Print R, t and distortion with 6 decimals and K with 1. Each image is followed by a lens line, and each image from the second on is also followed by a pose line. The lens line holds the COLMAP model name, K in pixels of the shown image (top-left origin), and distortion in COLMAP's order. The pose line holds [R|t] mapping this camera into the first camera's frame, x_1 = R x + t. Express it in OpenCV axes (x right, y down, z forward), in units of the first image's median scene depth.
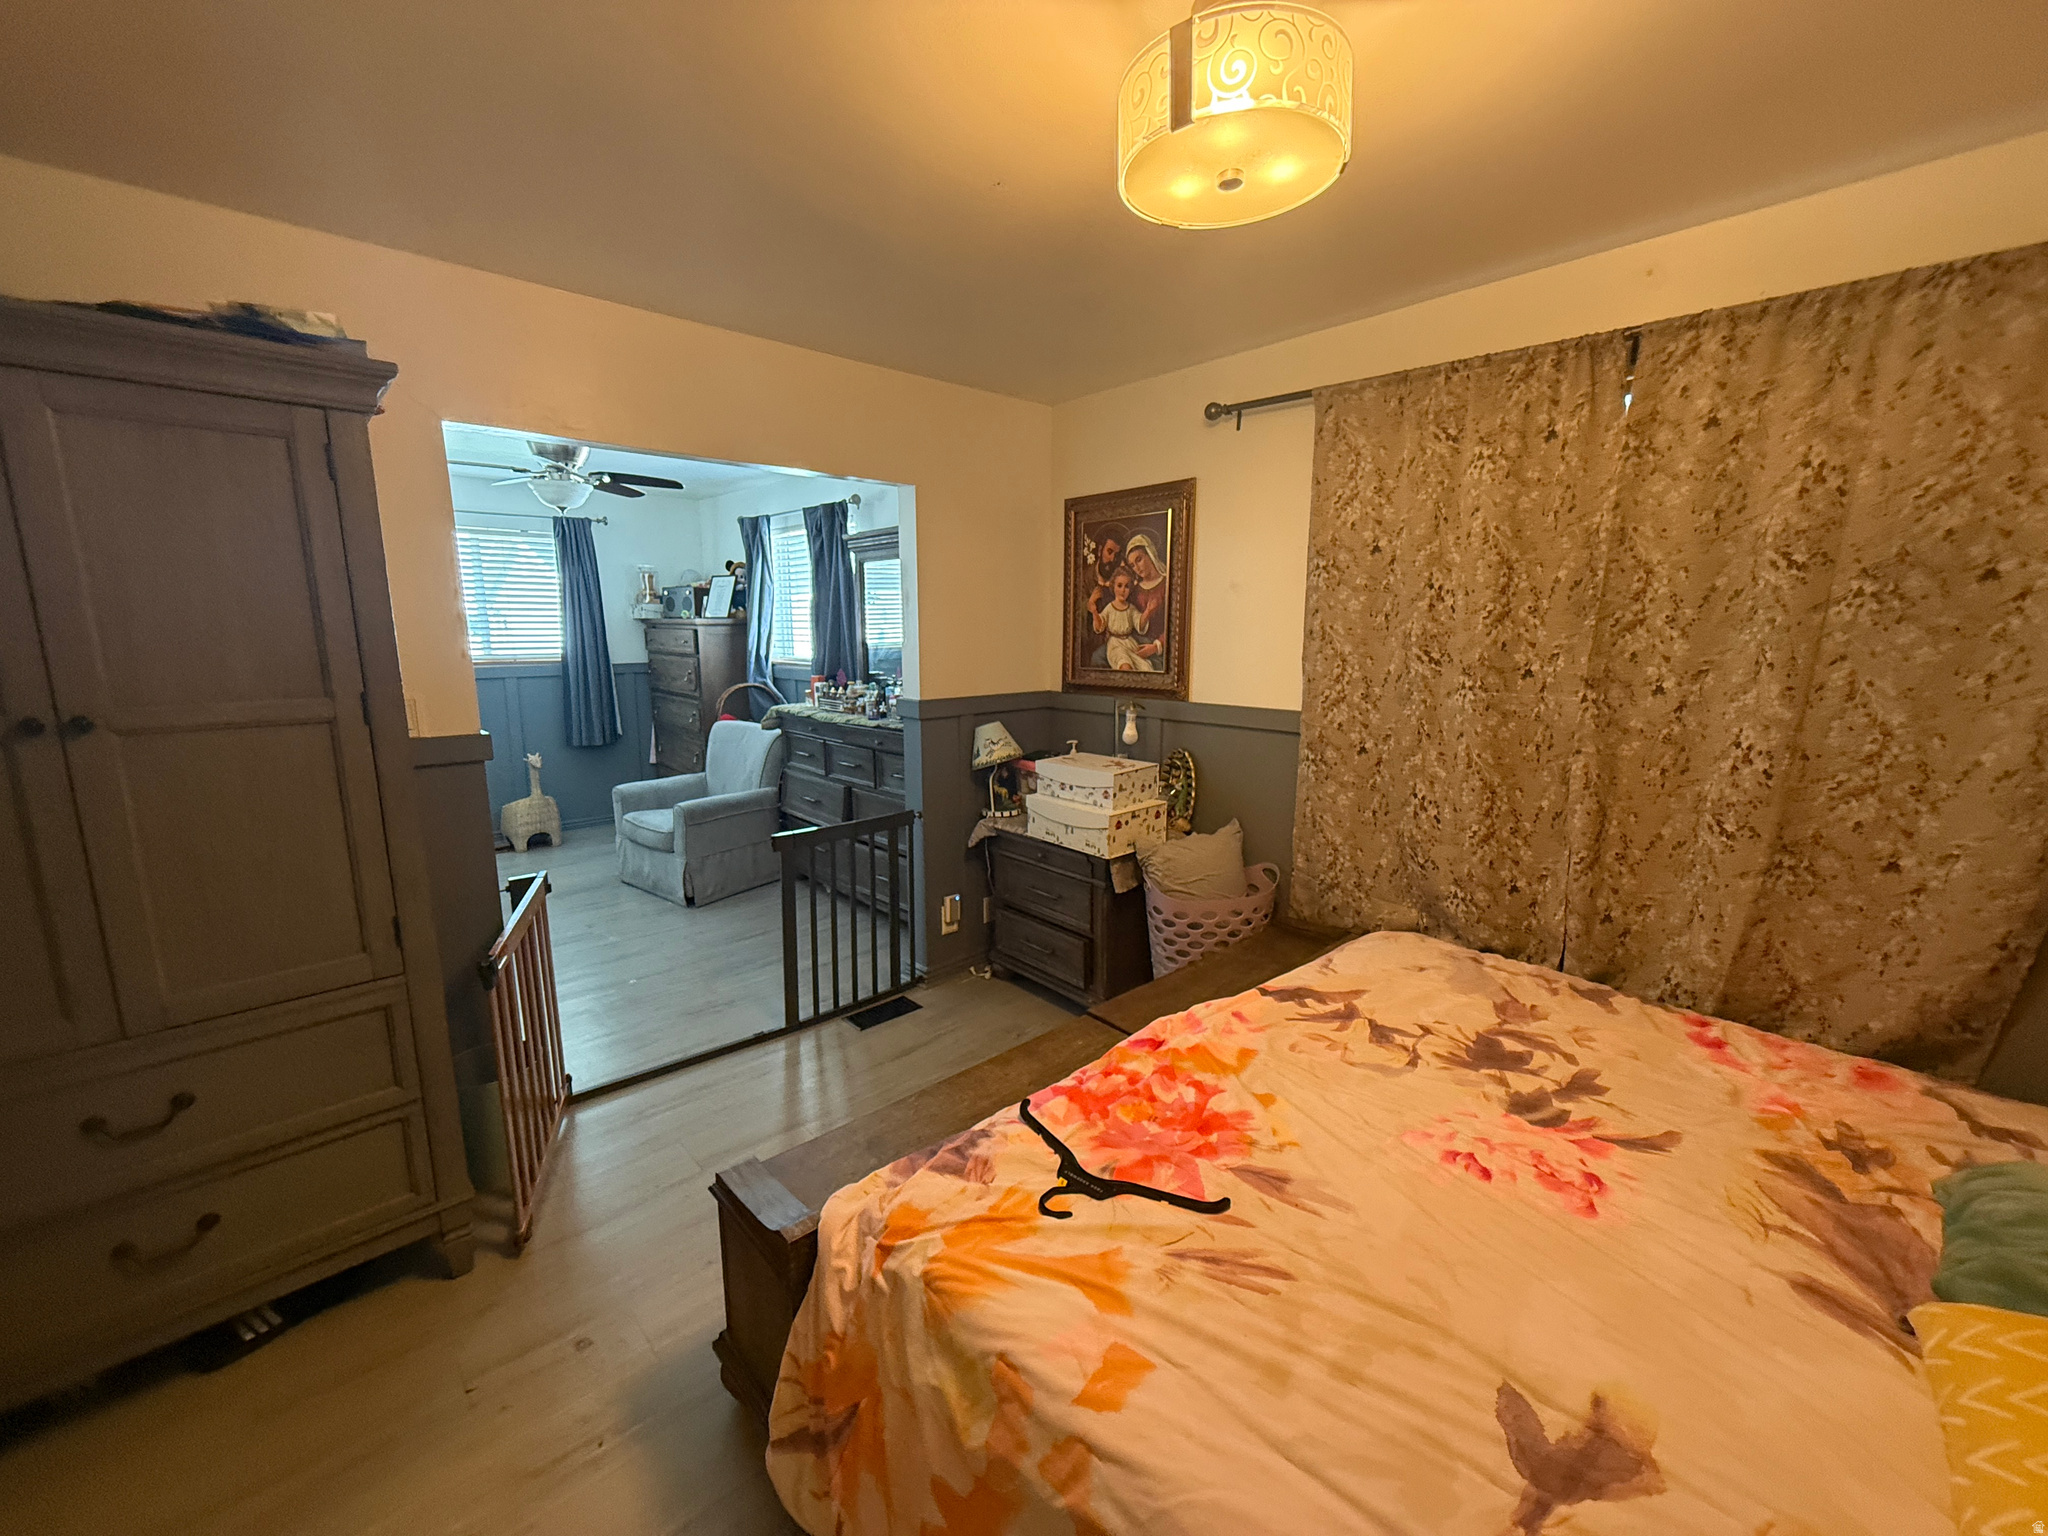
lens RADIAL K [[816.5, 0, 1019.5], [0, 816.5, 762.9], [0, 0, 1]] dist [-0.002089, 0.000953]
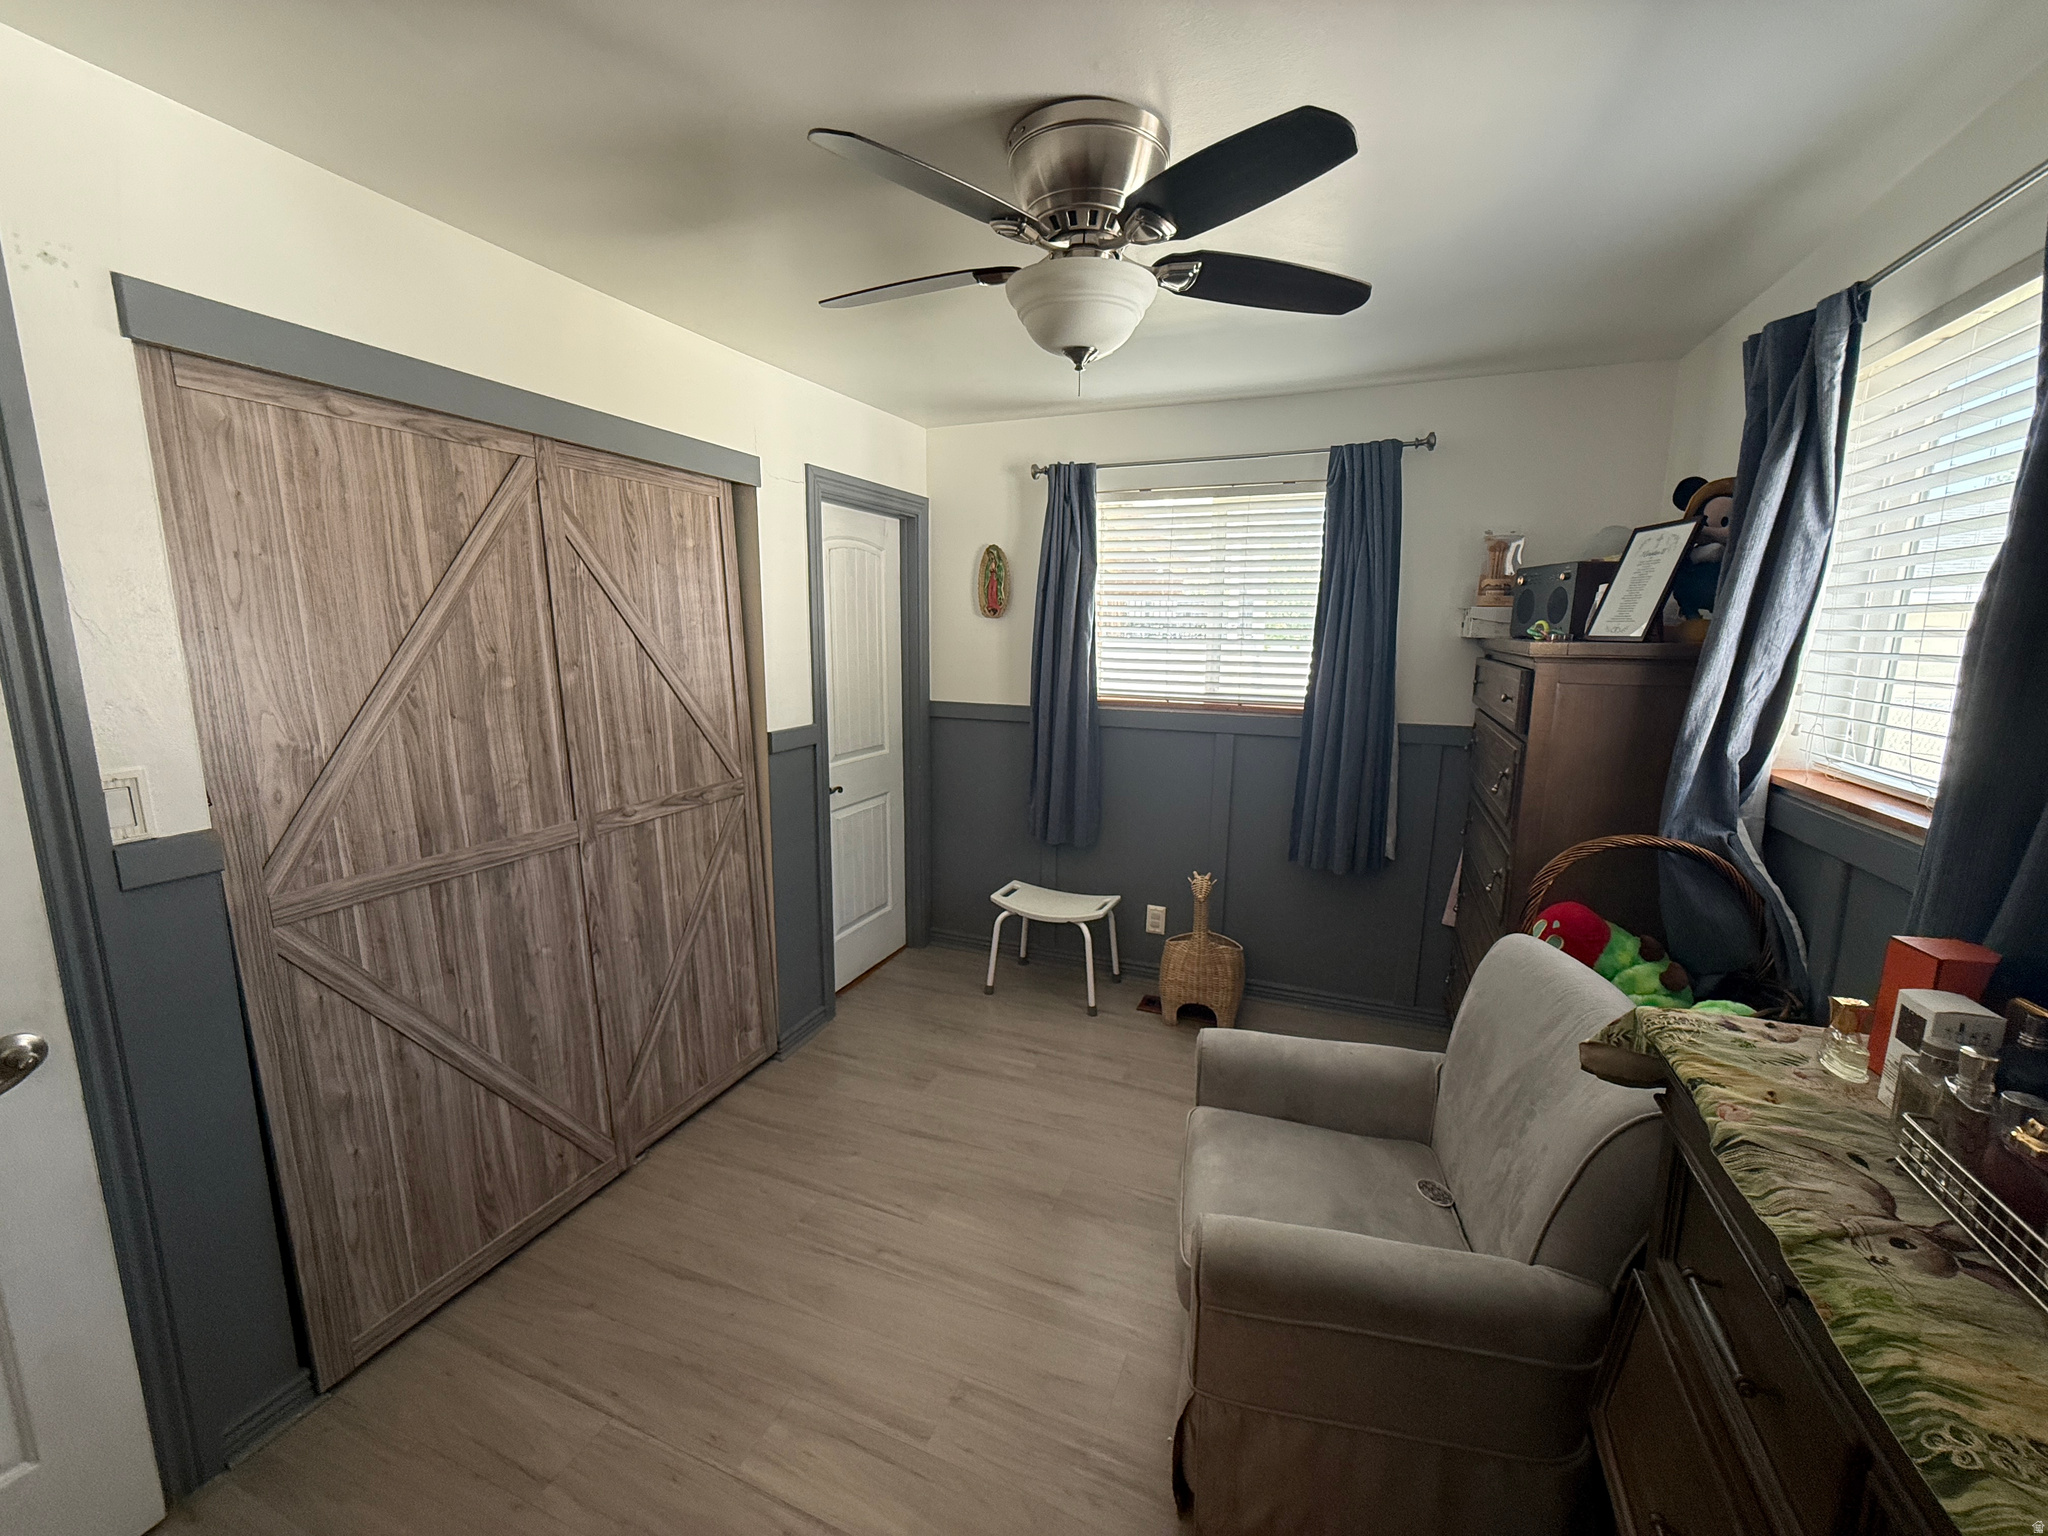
lens RADIAL K [[816.5, 0, 1024.6], [0, 816.5, 766.6], [0, 0, 1]] dist [-0.002089, 0.000953]
pose [[0.429643, 0.153715, -0.889819, -0.146610], [-0.165780, 0.982083, 0.089607, -0.109887], [0.887651, 0.109015, 0.447428, 0.604107]]
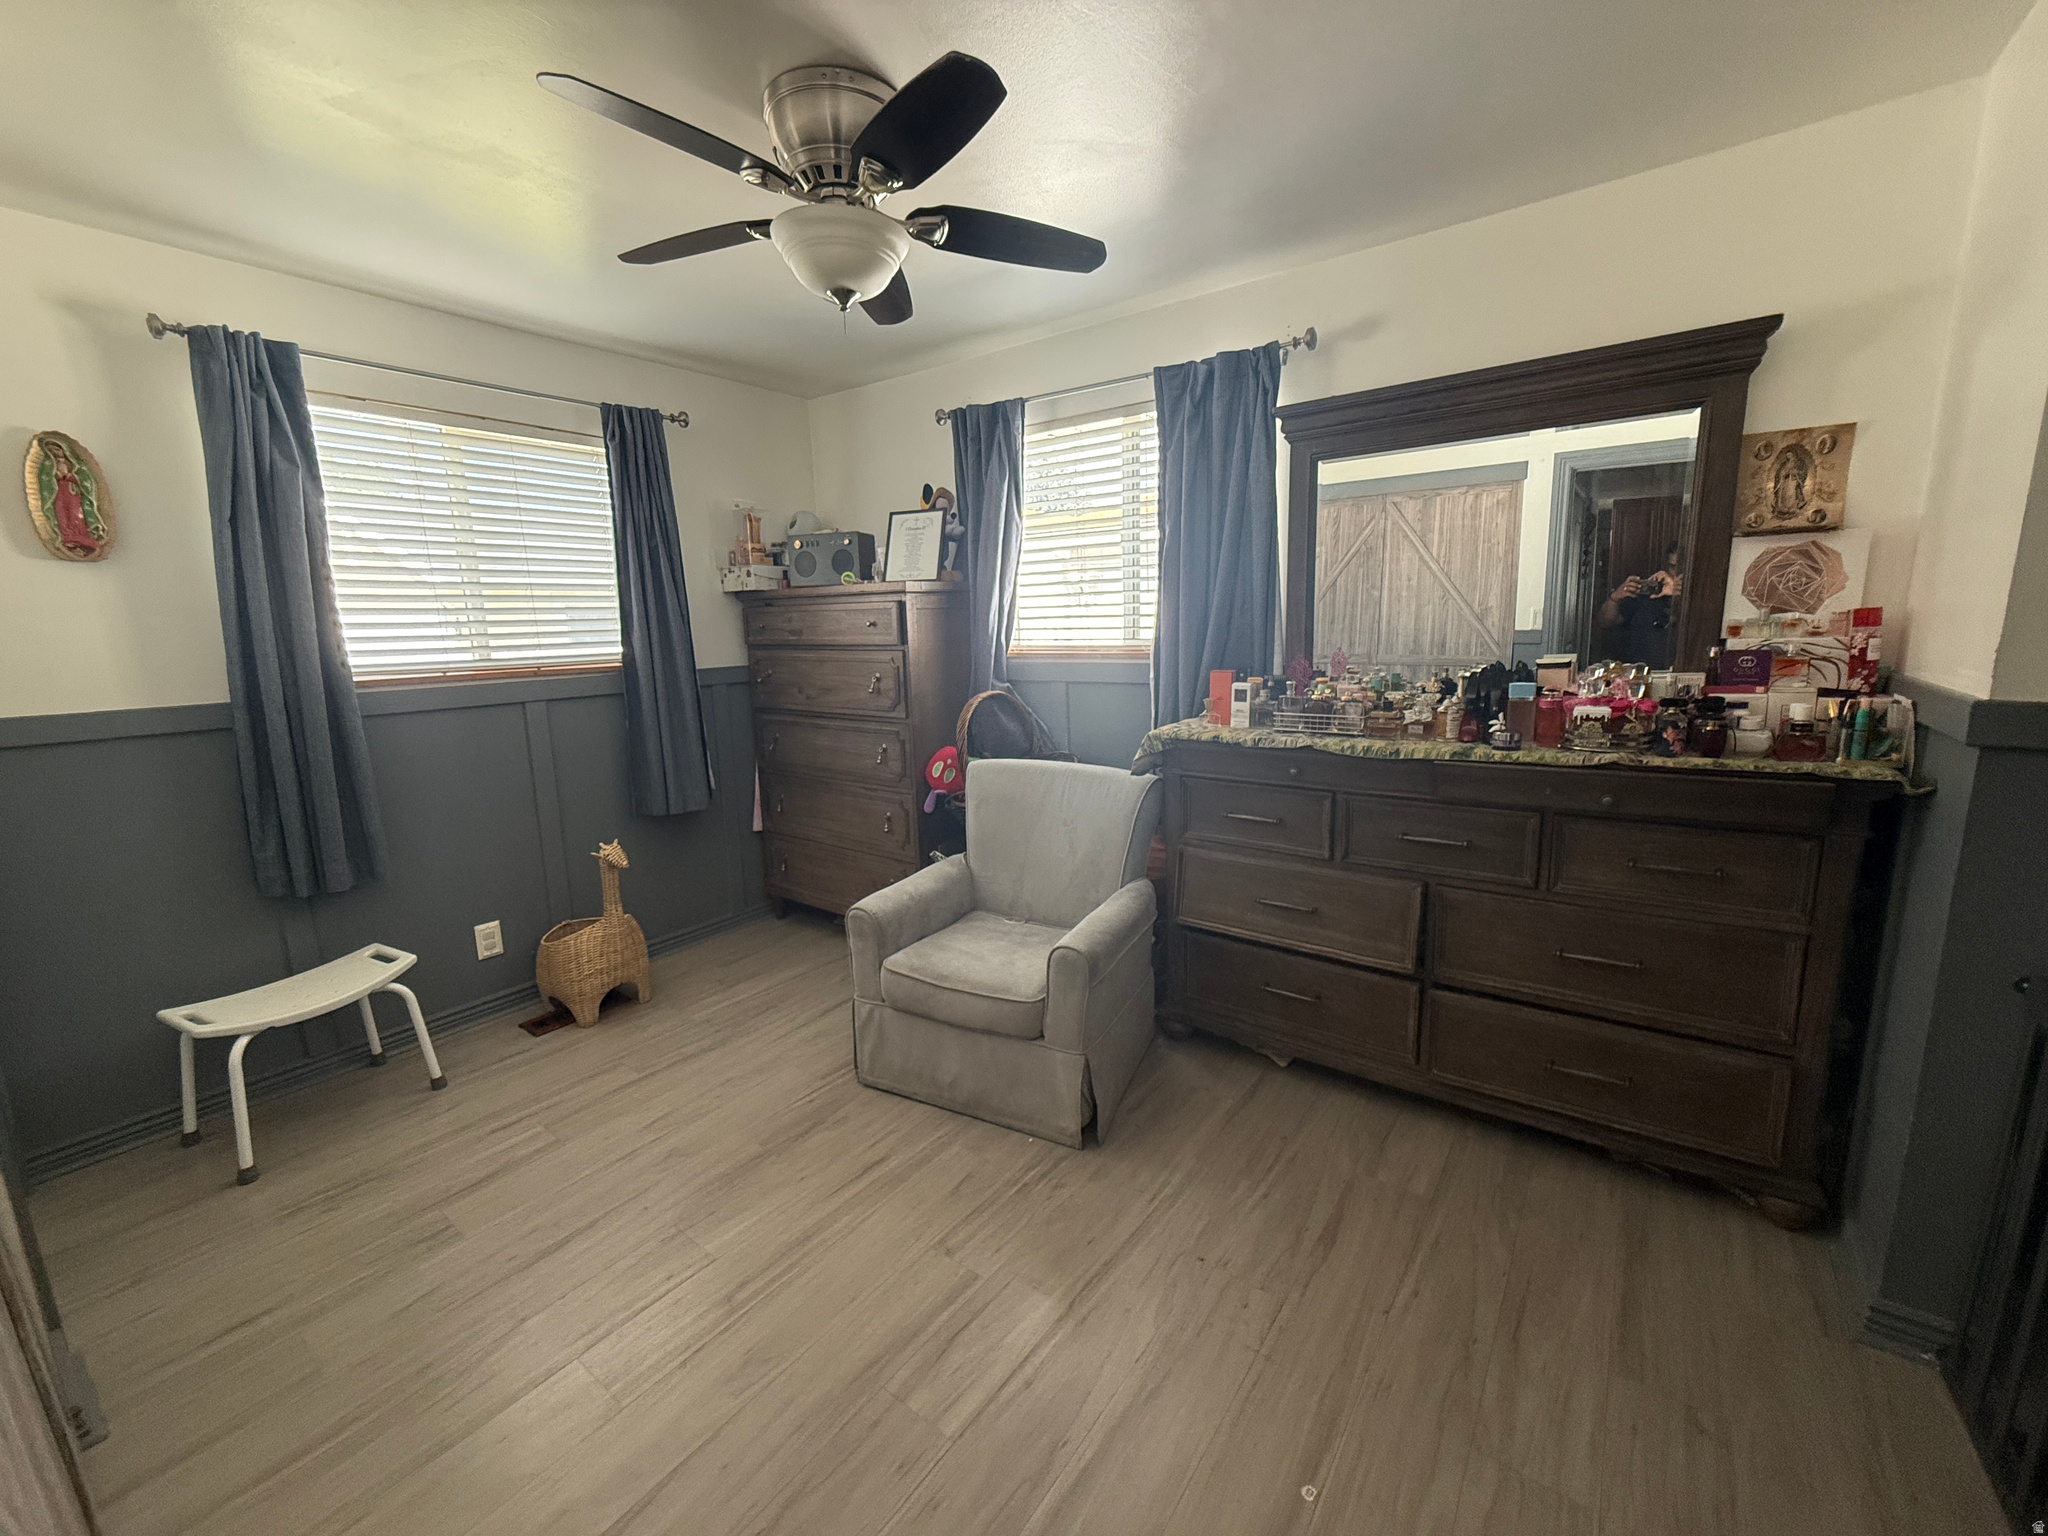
lens RADIAL K [[816.5, 0, 1023.1], [0, 816.5, 765.9], [0, 0, 1]] dist [-0.002089, 0.000953]
pose [[0.982759, -0.058751, 0.175308, -0.404620], [0.058212, 0.998270, 0.008224, -0.047170], [-0.175488, 0.002123, 0.984479, 0.412191]]
